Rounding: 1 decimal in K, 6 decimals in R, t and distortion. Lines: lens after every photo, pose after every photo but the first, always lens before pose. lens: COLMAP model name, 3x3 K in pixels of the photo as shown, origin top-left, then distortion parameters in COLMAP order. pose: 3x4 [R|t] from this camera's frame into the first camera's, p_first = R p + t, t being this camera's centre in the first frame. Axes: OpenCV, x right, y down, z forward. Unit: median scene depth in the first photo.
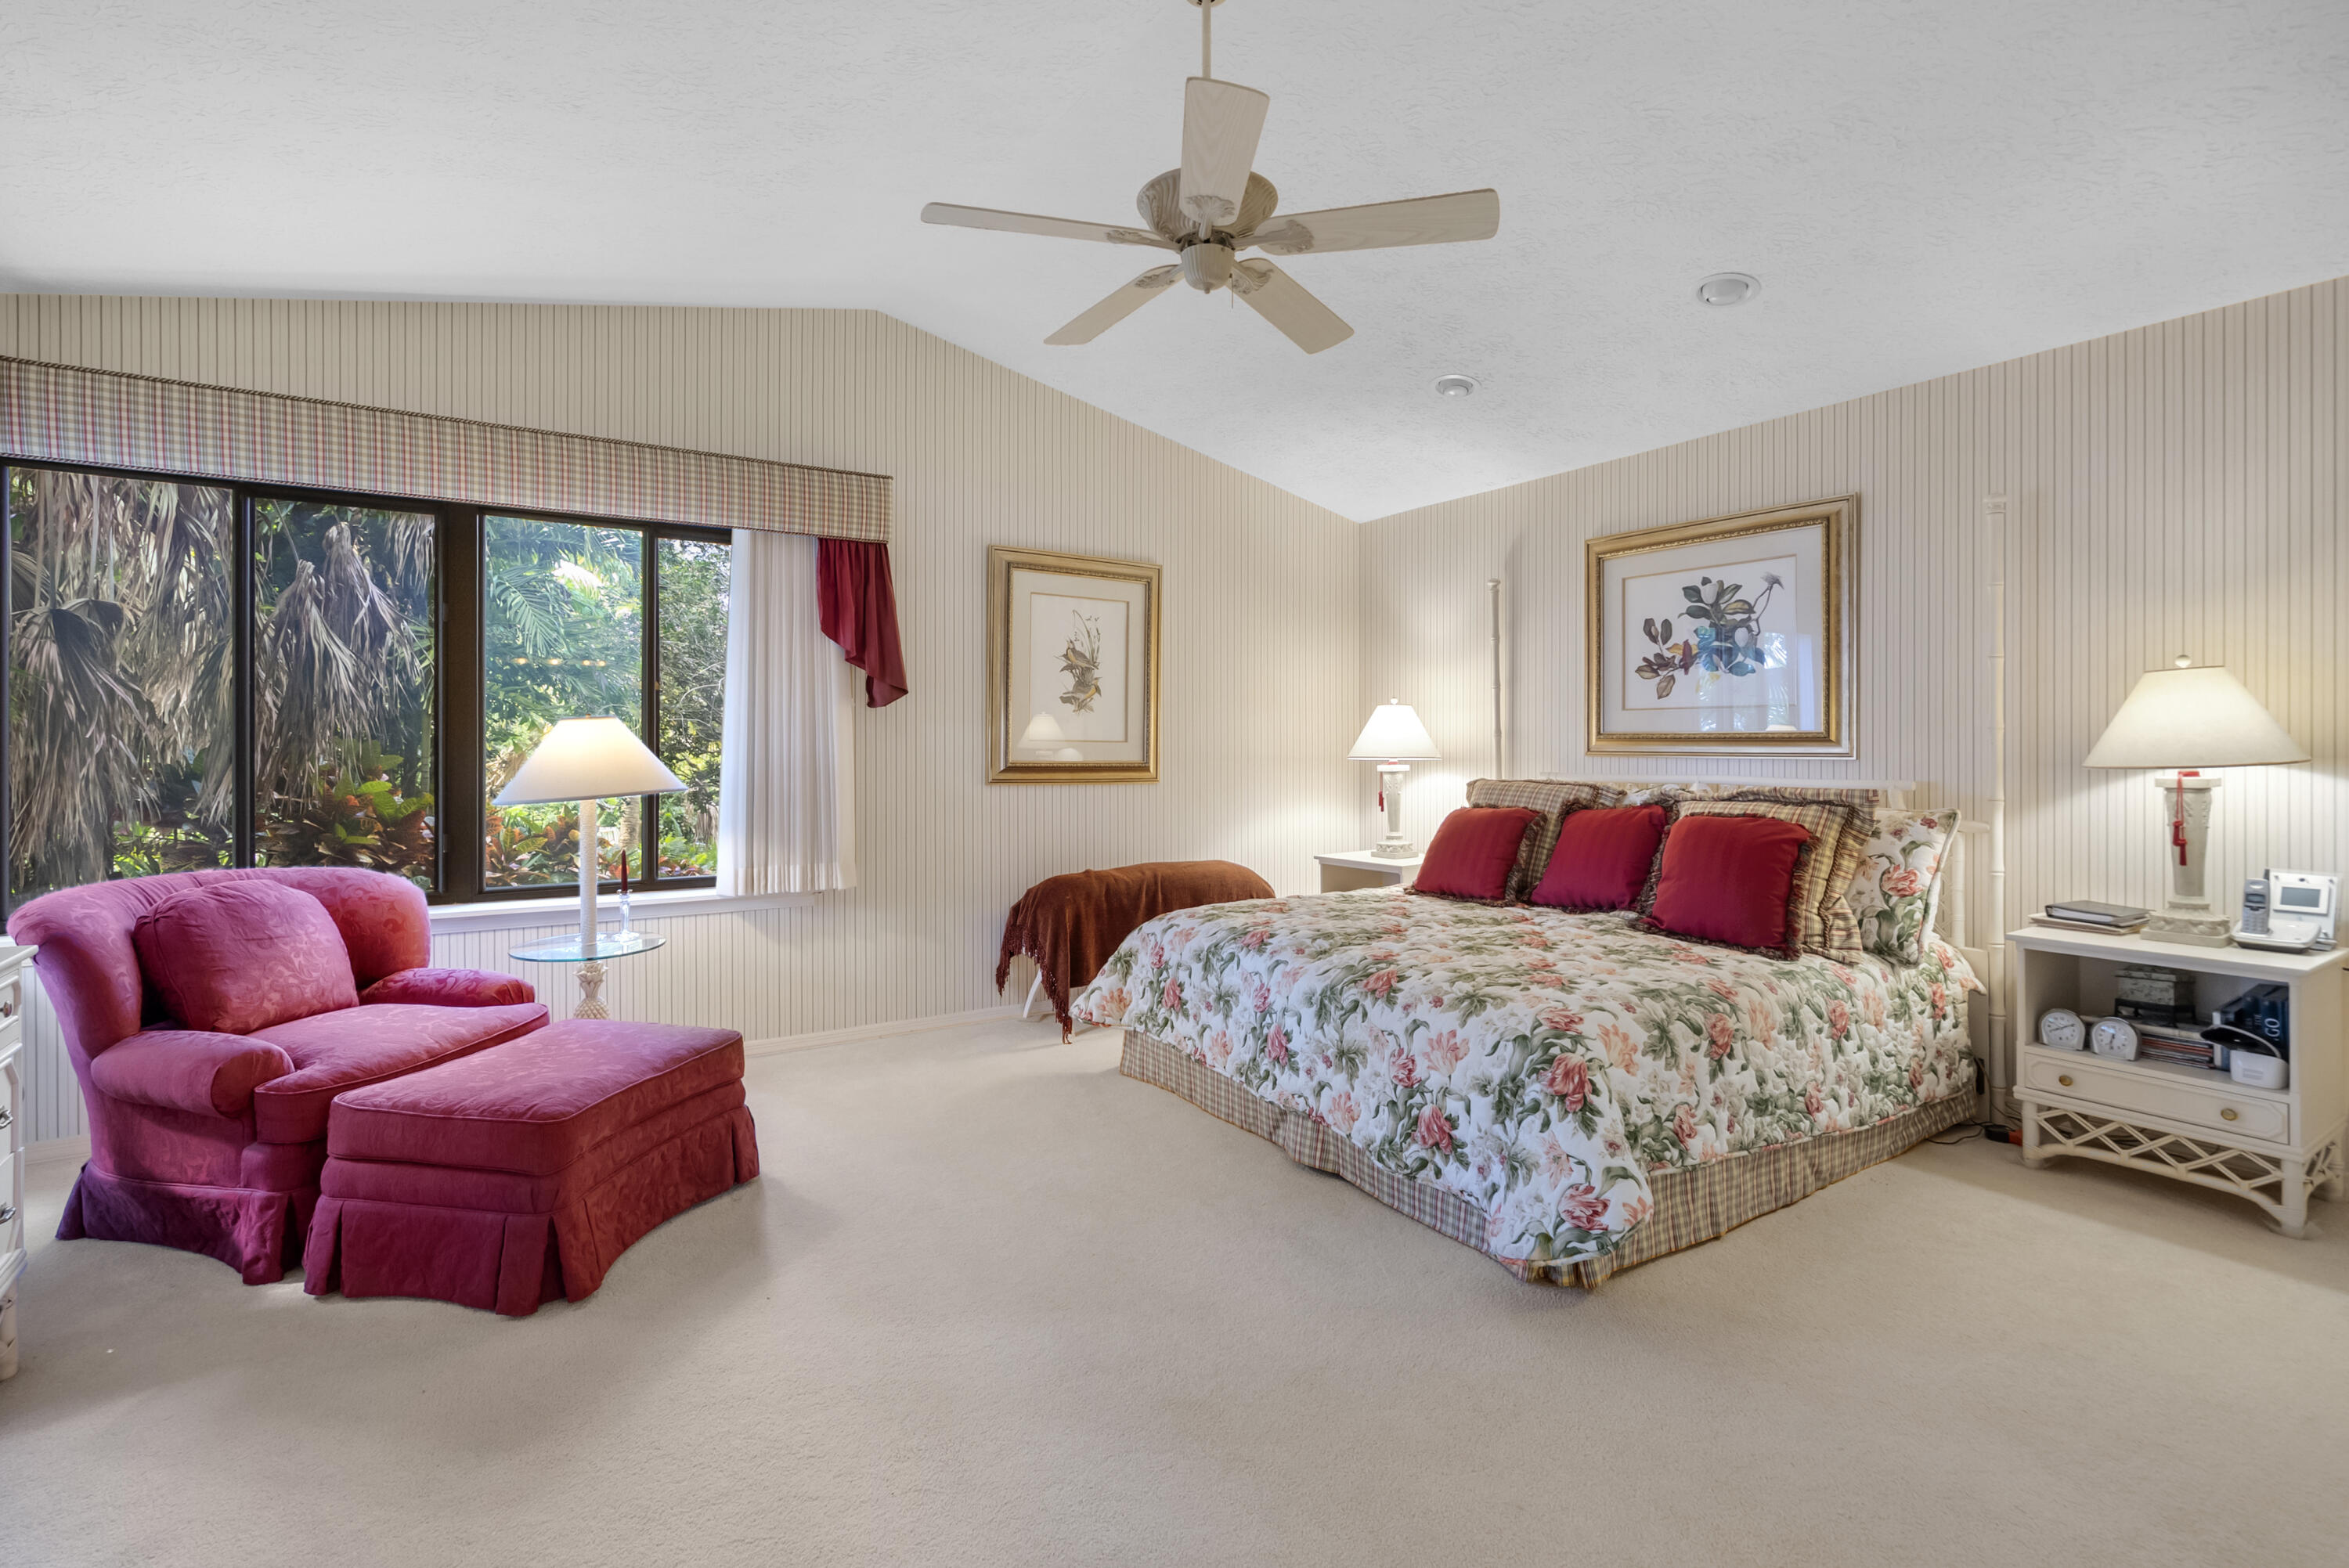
lens RADIAL K [[1076.3, 0, 1168.5], [0, 1076.3, 767.0], [0, 0, 1]] dist [0.006172, -0.000110]
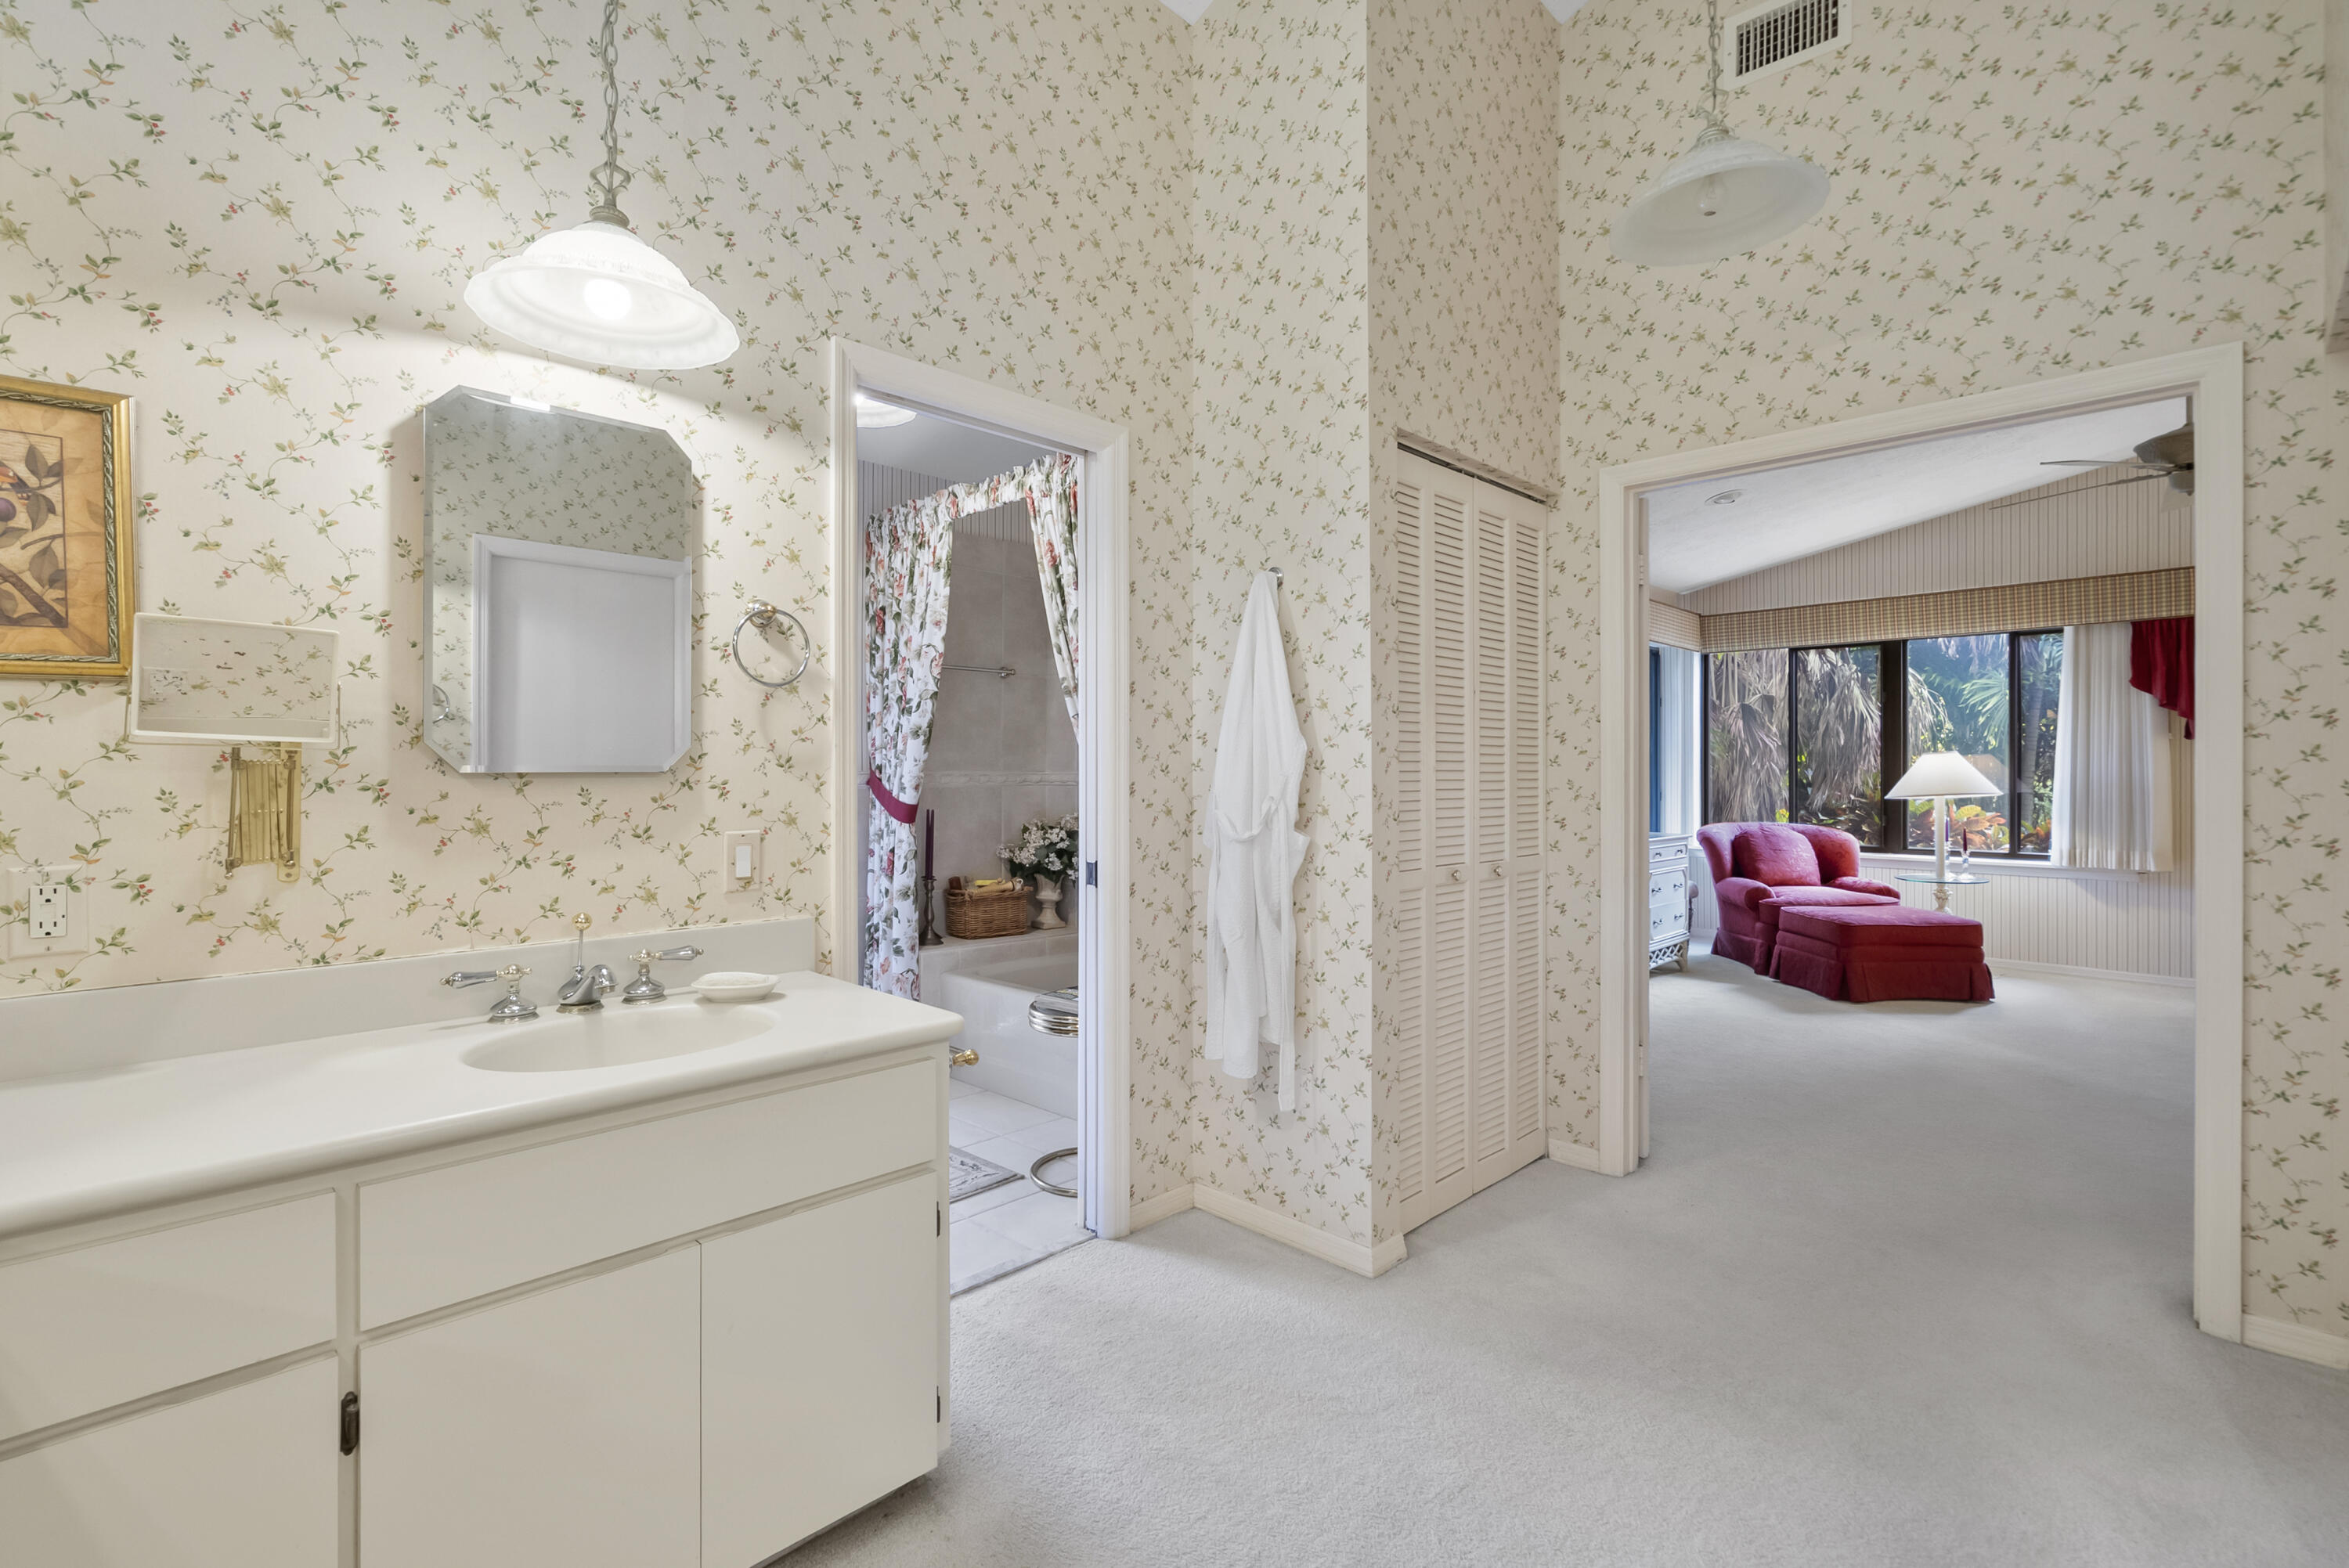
lens RADIAL K [[1076.3, 0, 1168.5], [0, 1076.3, 767.0], [0, 0, 1]] dist [0.006172, -0.000110]
pose [[0.207679, -0.001741, -0.978195, 0.833874], [-0.015160, 0.999873, -0.004998, 0.005685], [0.978080, 0.015867, 0.207626, -0.557977]]
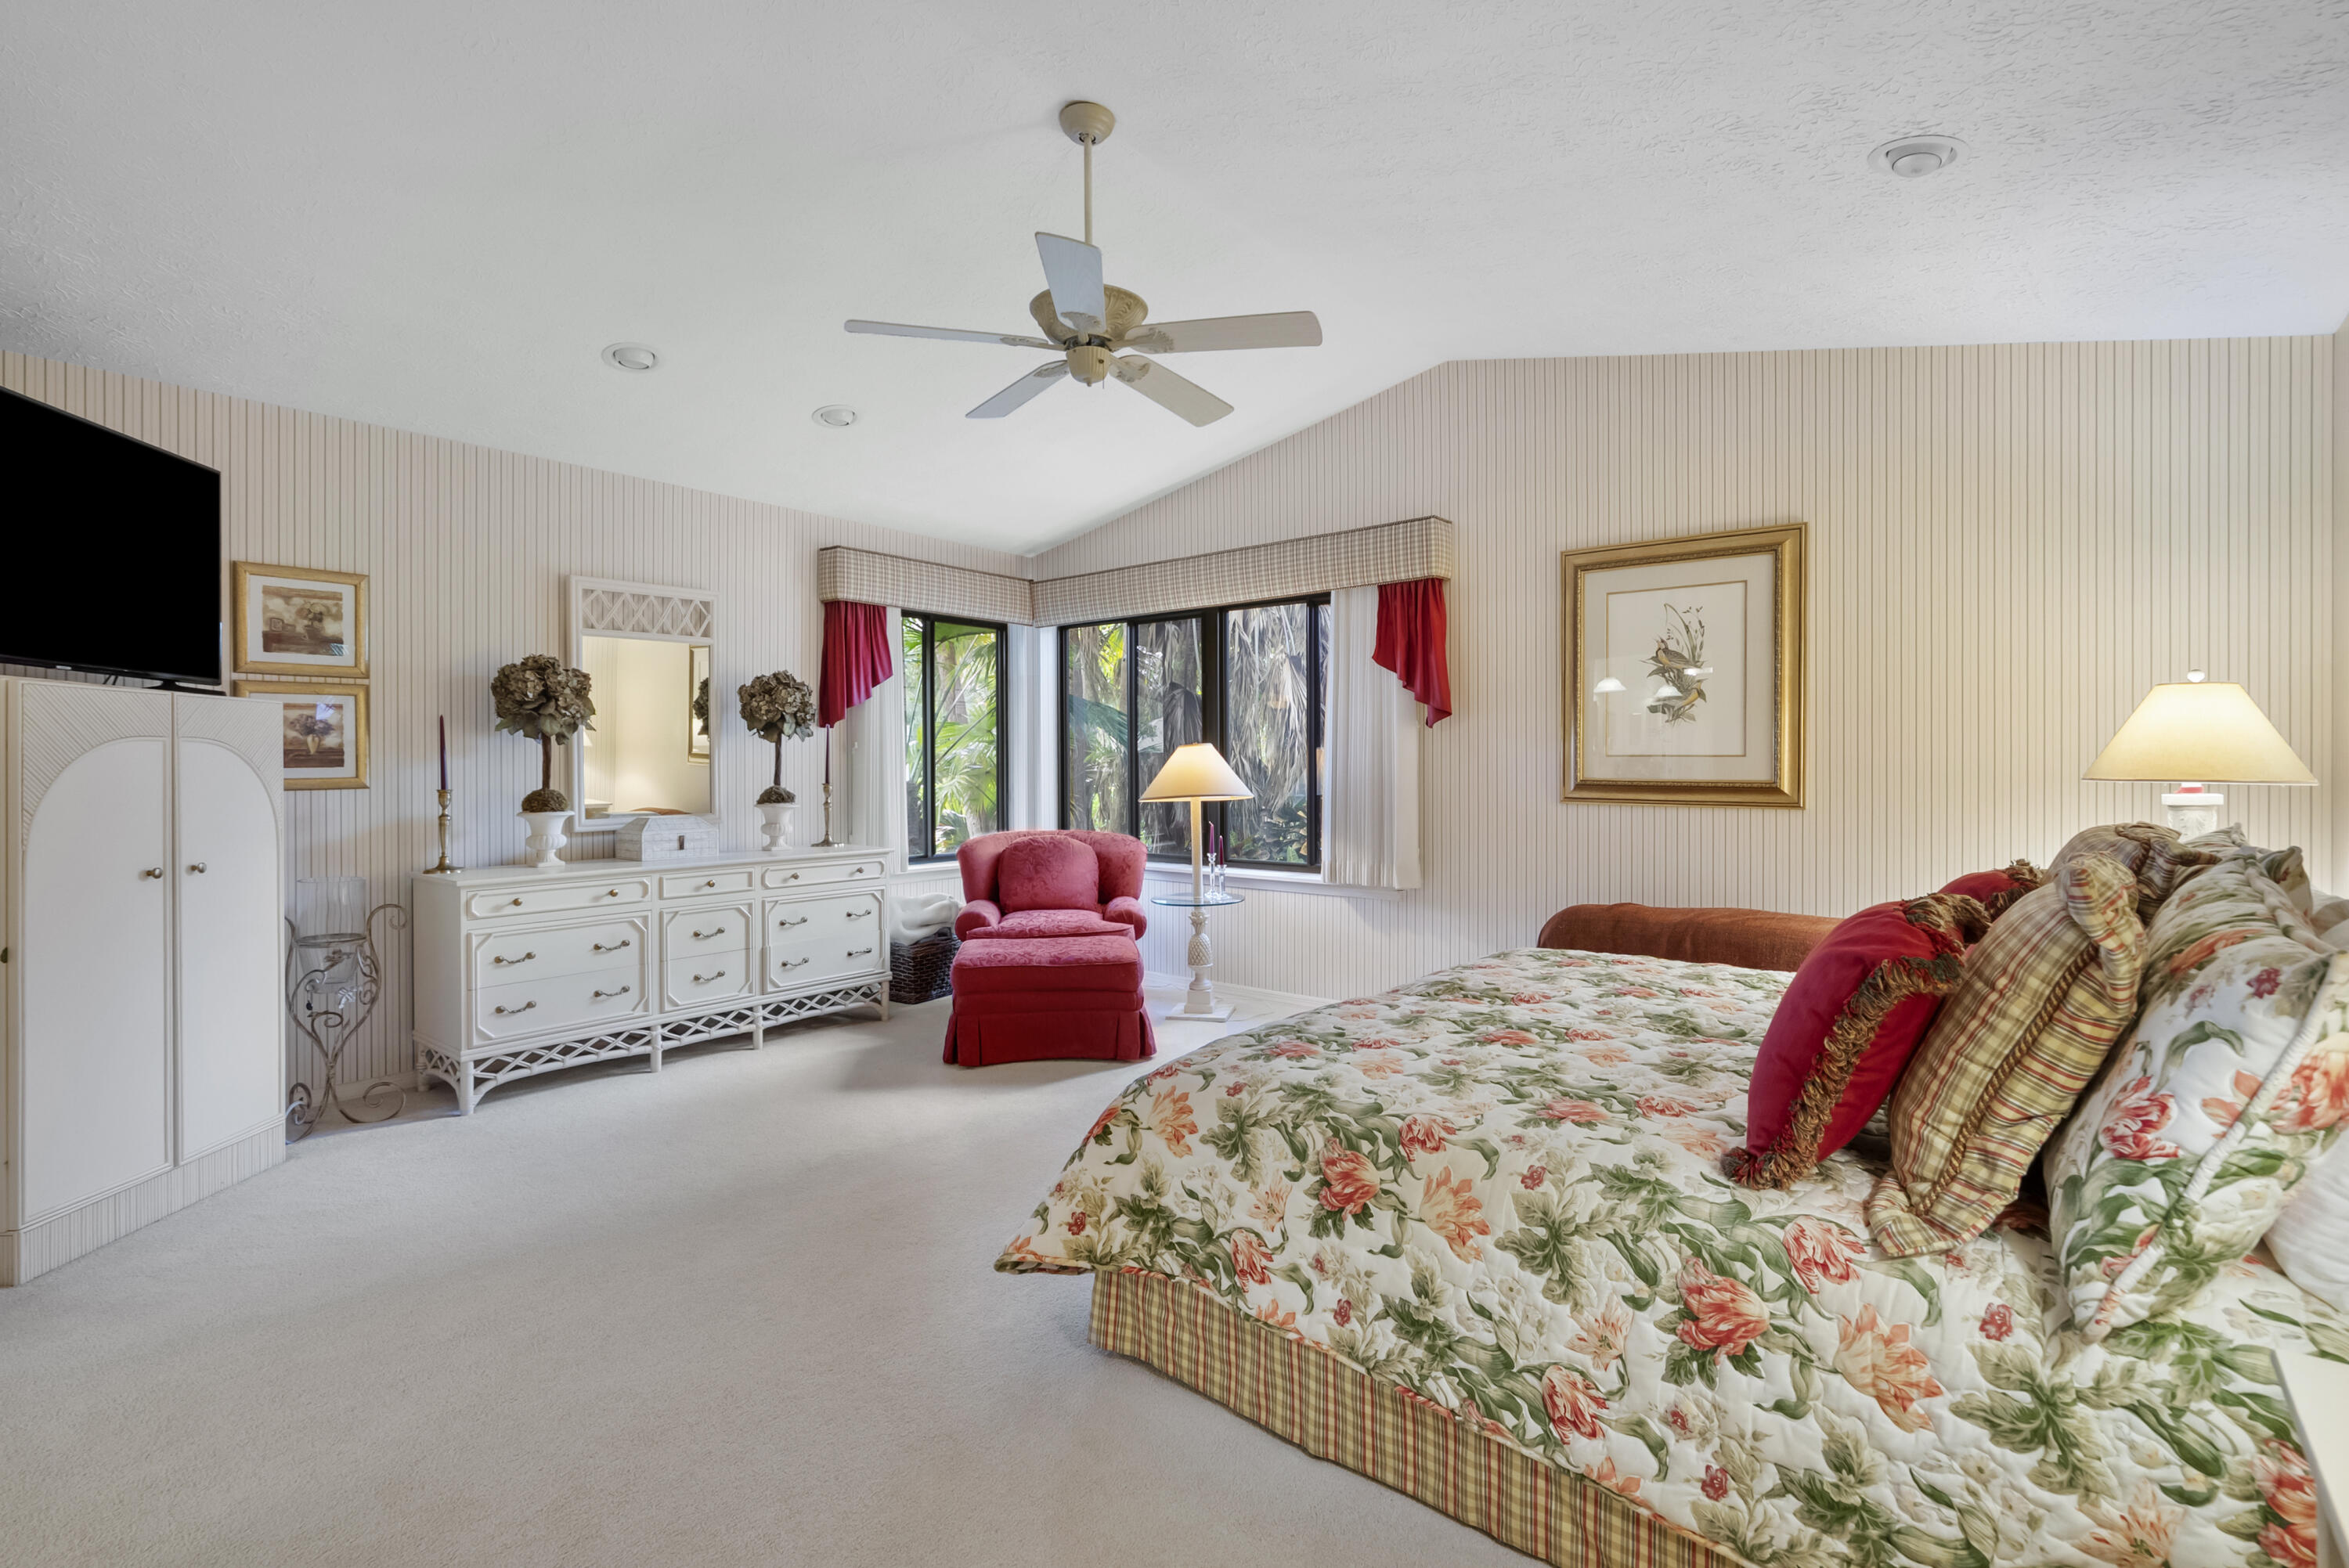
lens RADIAL K [[1076.3, 0, 1168.5], [0, 1076.3, 767.0], [0, 0, 1]] dist [0.006172, -0.000110]
pose [[0.300658, 0.002291, -0.953729, 0.744760], [-0.015076, 0.999884, -0.002351, -0.009176], [0.953613, 0.015085, 0.300658, 0.444288]]
